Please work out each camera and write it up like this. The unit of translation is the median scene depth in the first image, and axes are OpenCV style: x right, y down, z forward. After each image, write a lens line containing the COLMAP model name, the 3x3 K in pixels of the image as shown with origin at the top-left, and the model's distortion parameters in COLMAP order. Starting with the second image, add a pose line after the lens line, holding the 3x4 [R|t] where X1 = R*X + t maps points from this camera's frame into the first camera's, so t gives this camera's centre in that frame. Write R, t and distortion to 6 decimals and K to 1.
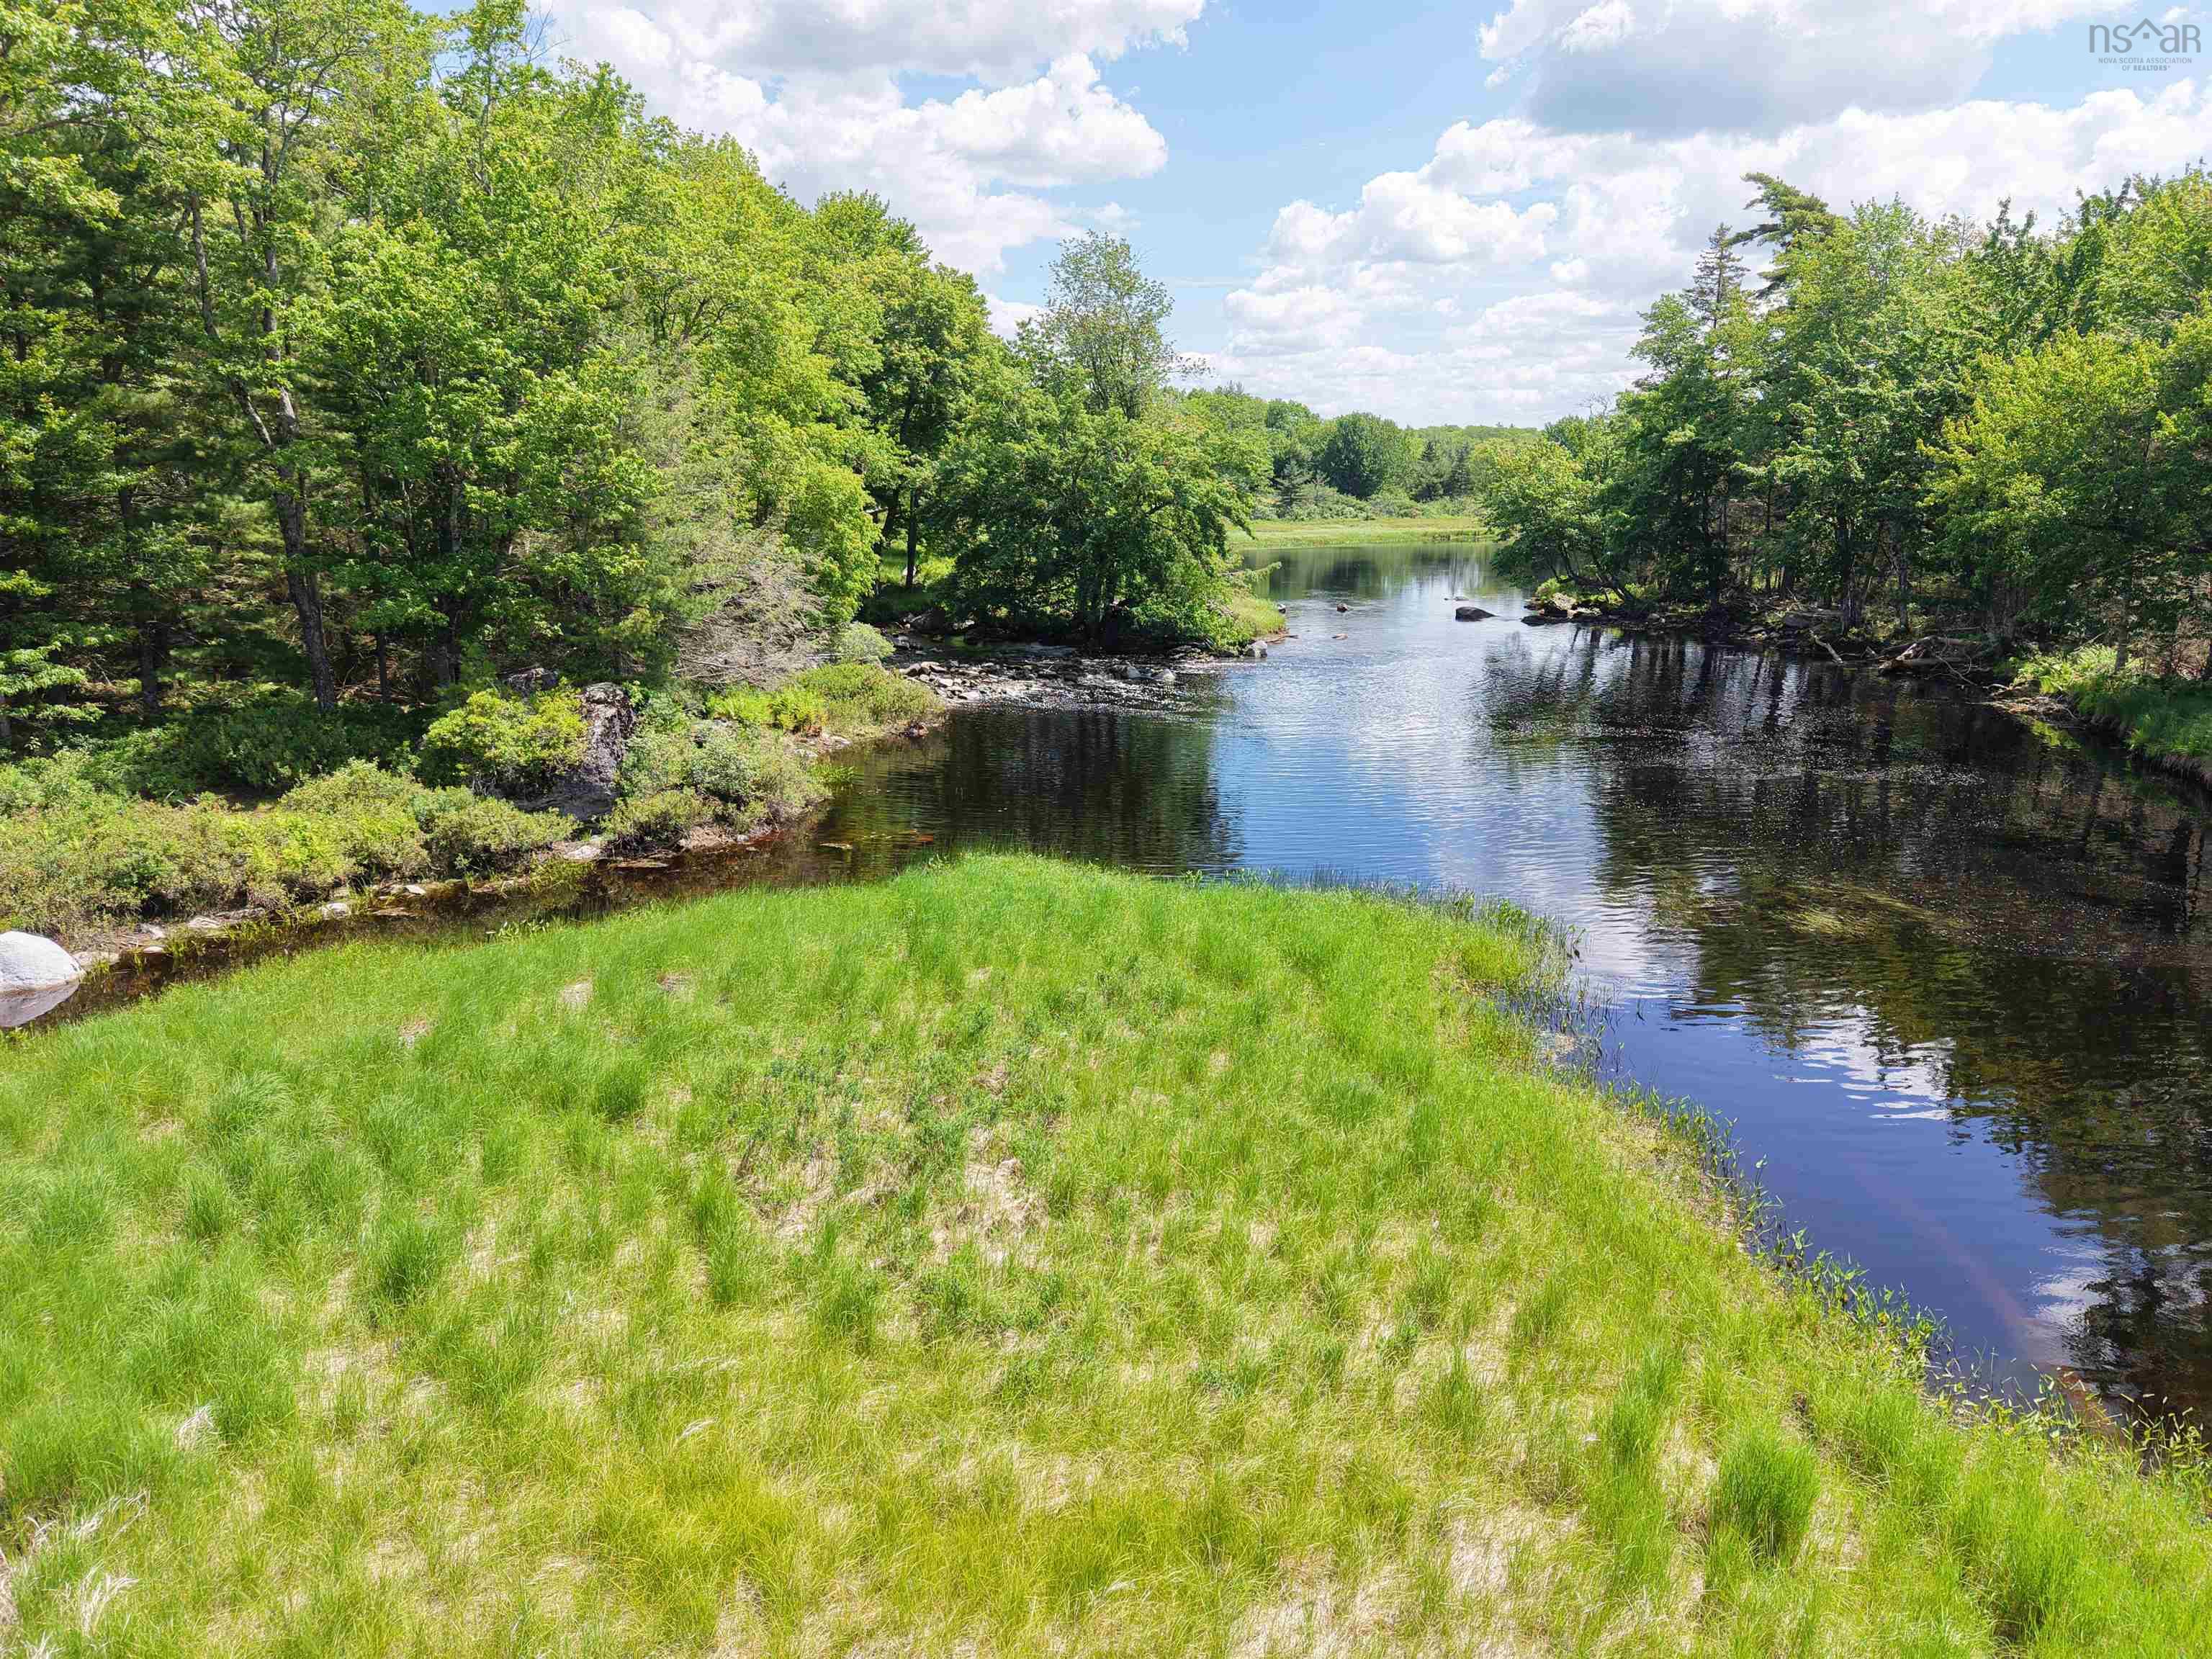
lens RADIAL K [[1476.1, 0, 1120.8], [0, 1476.1, 836.6], [0, 0, 1]] dist [0.029233, -0.019735]
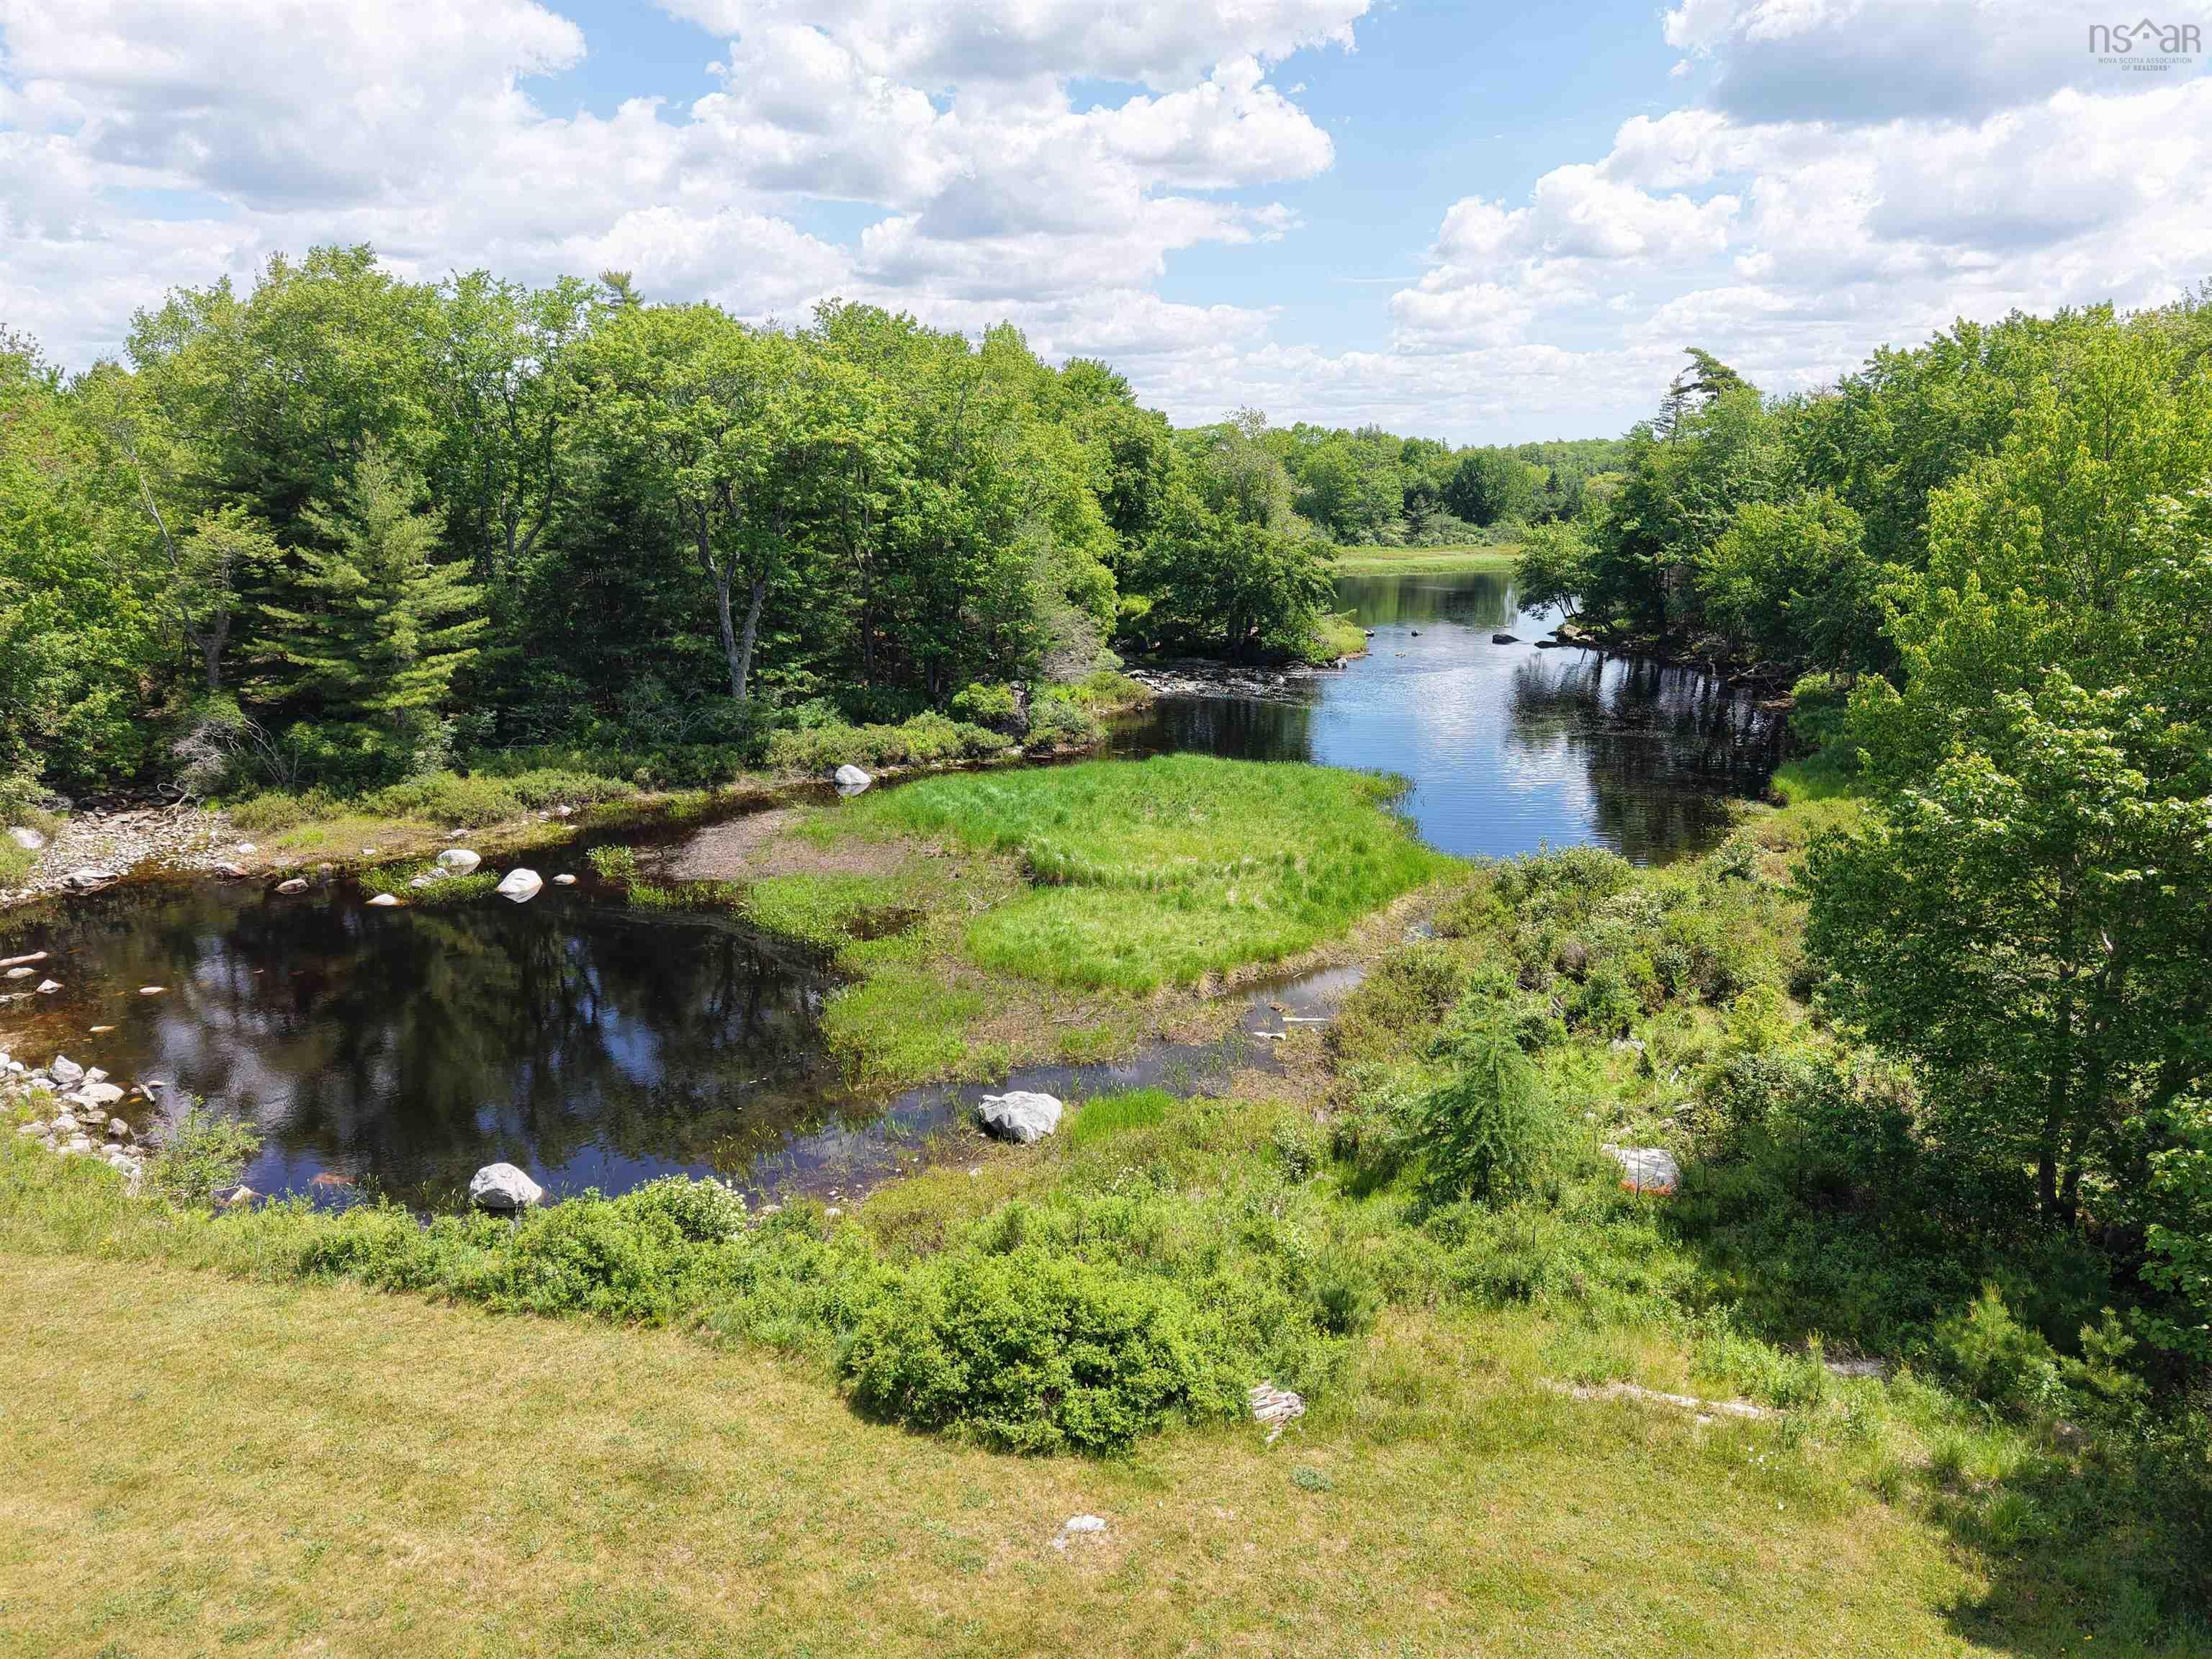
lens RADIAL K [[1476.1, 0, 1120.8], [0, 1476.1, 836.6], [0, 0, 1]] dist [0.029233, -0.019735]
pose [[0.994628, 0.023238, -0.100872, 0.024071], [-0.023381, 0.999727, -0.000236, 0.073073], [0.100839, 0.002593, 0.994899, -0.677989]]
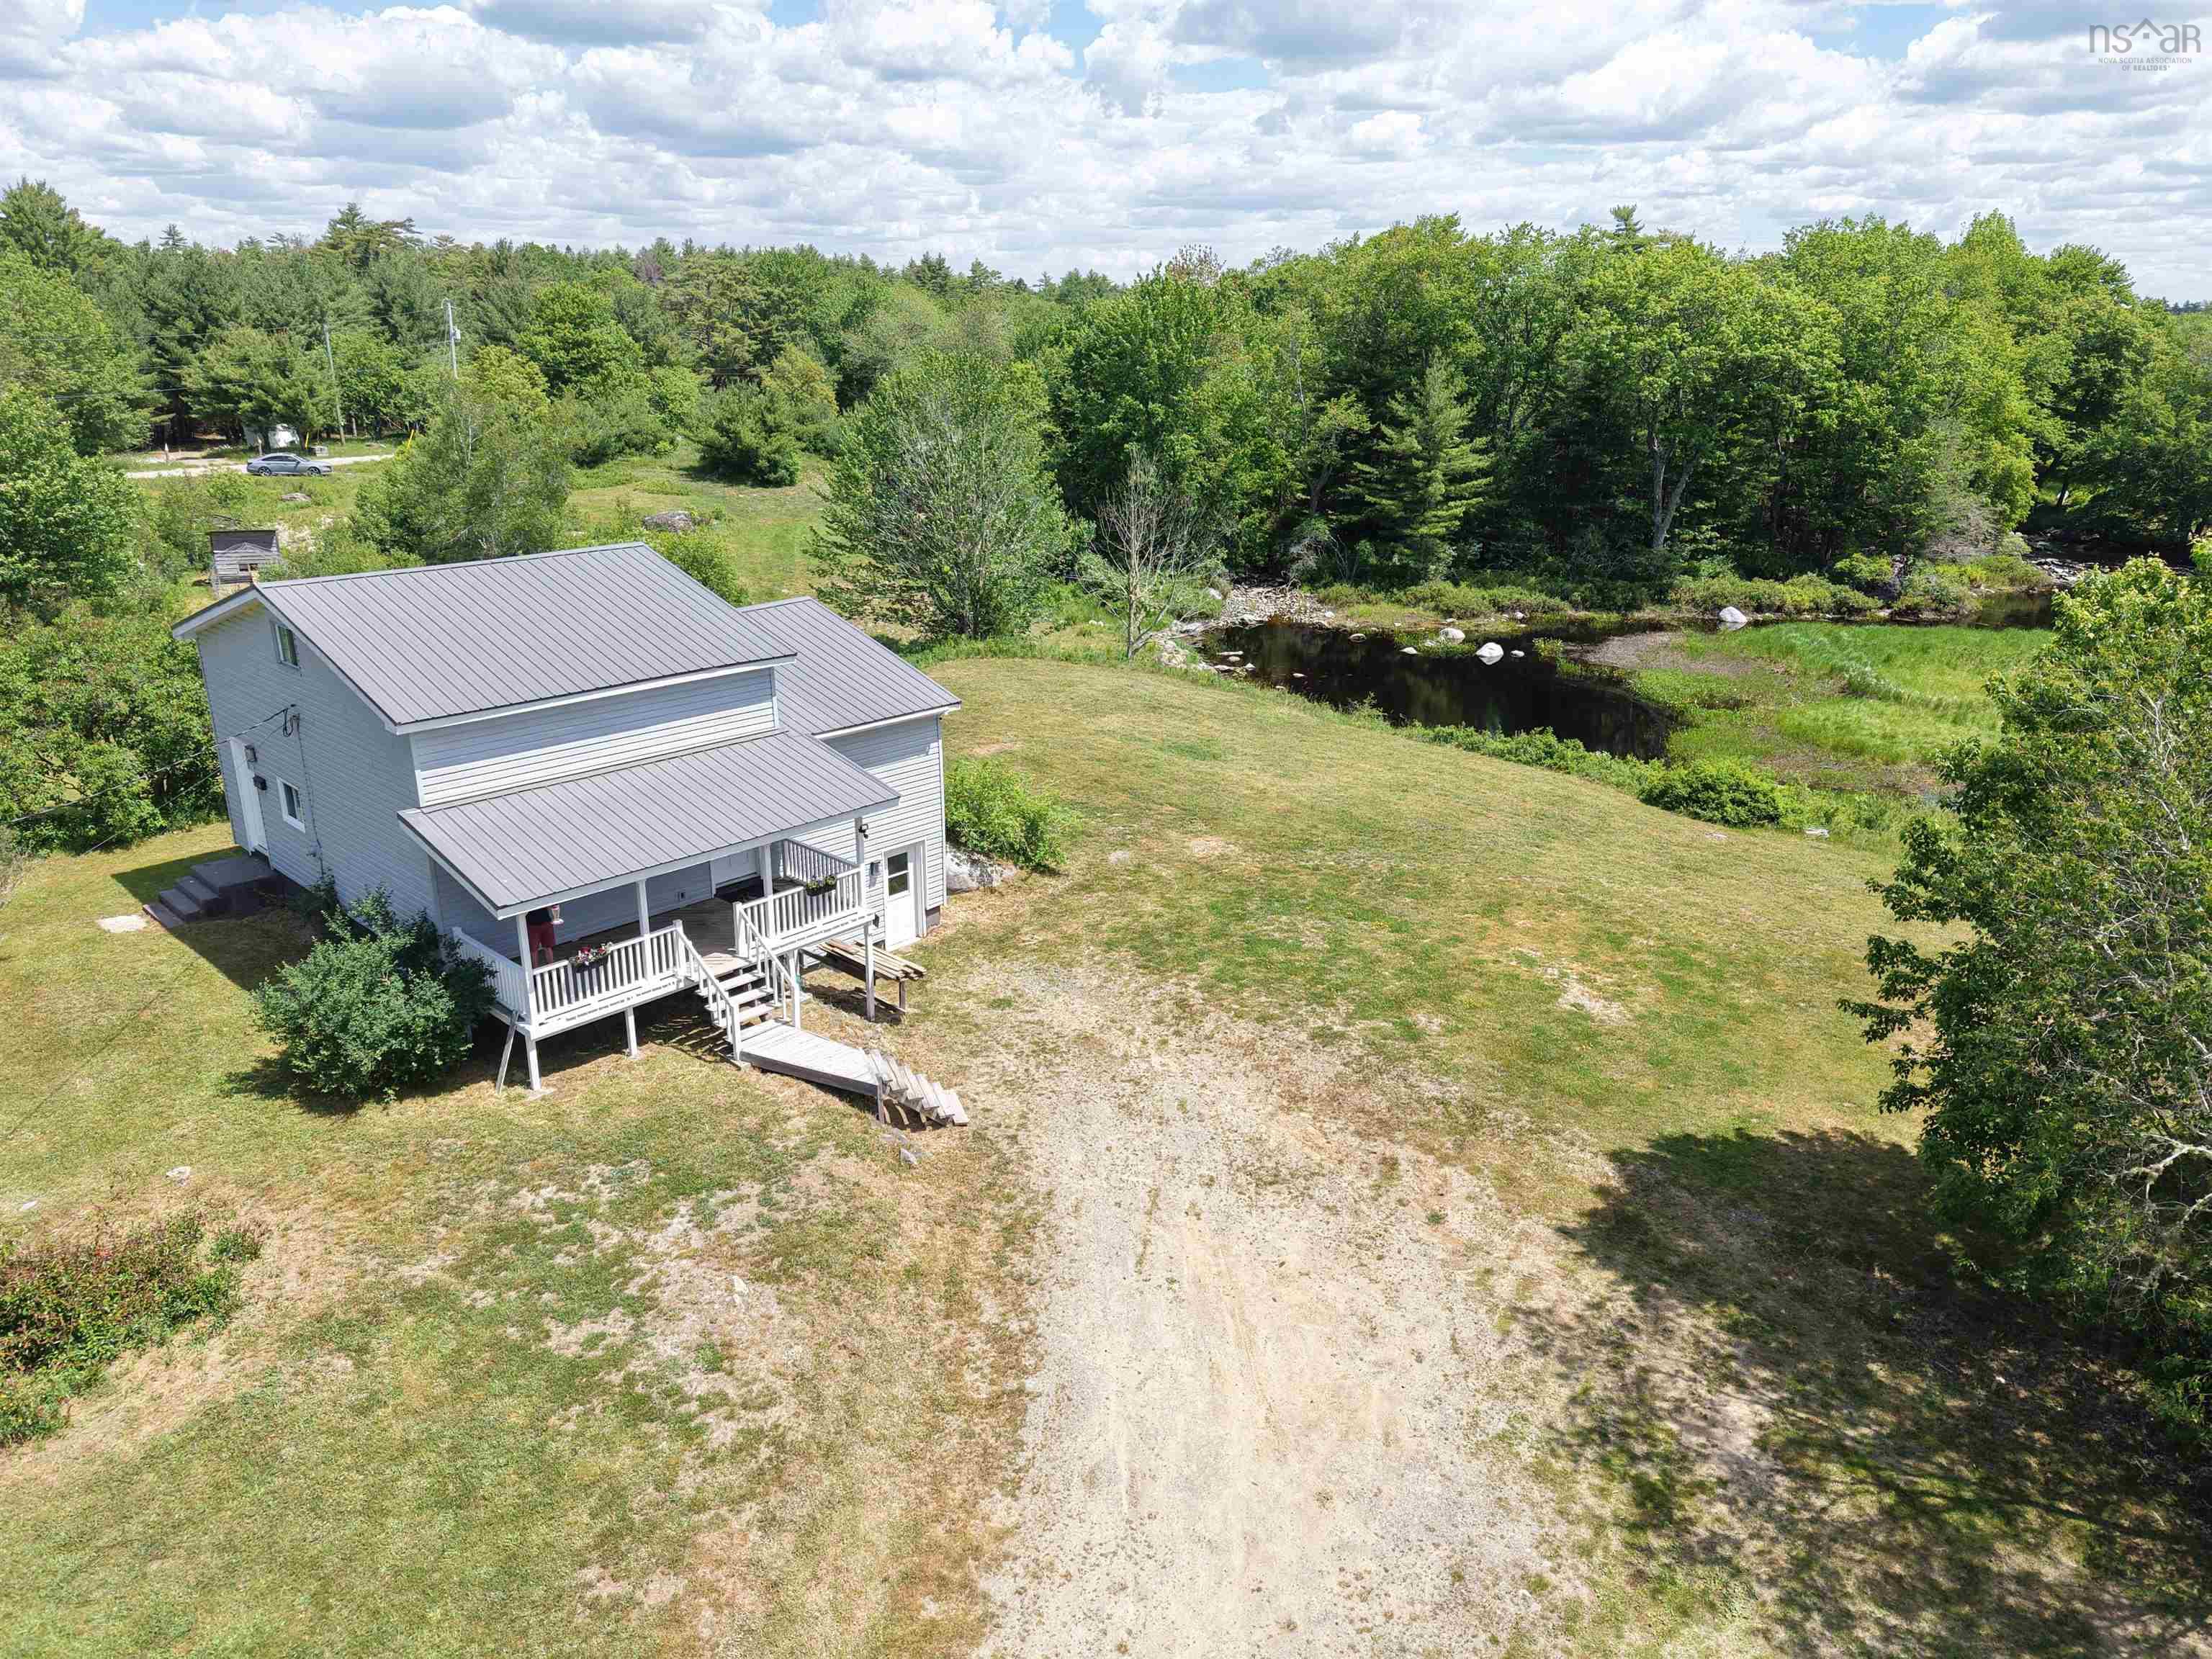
lens RADIAL K [[1476.1, 0, 1120.8], [0, 1476.1, 836.6], [0, 0, 1]] dist [0.029233, -0.019735]
pose [[0.759739, 0.215382, -0.613521, 0.187312], [-0.160818, 0.976474, 0.143655, 0.129351], [0.630028, -0.010475, 0.776502, -1.089453]]
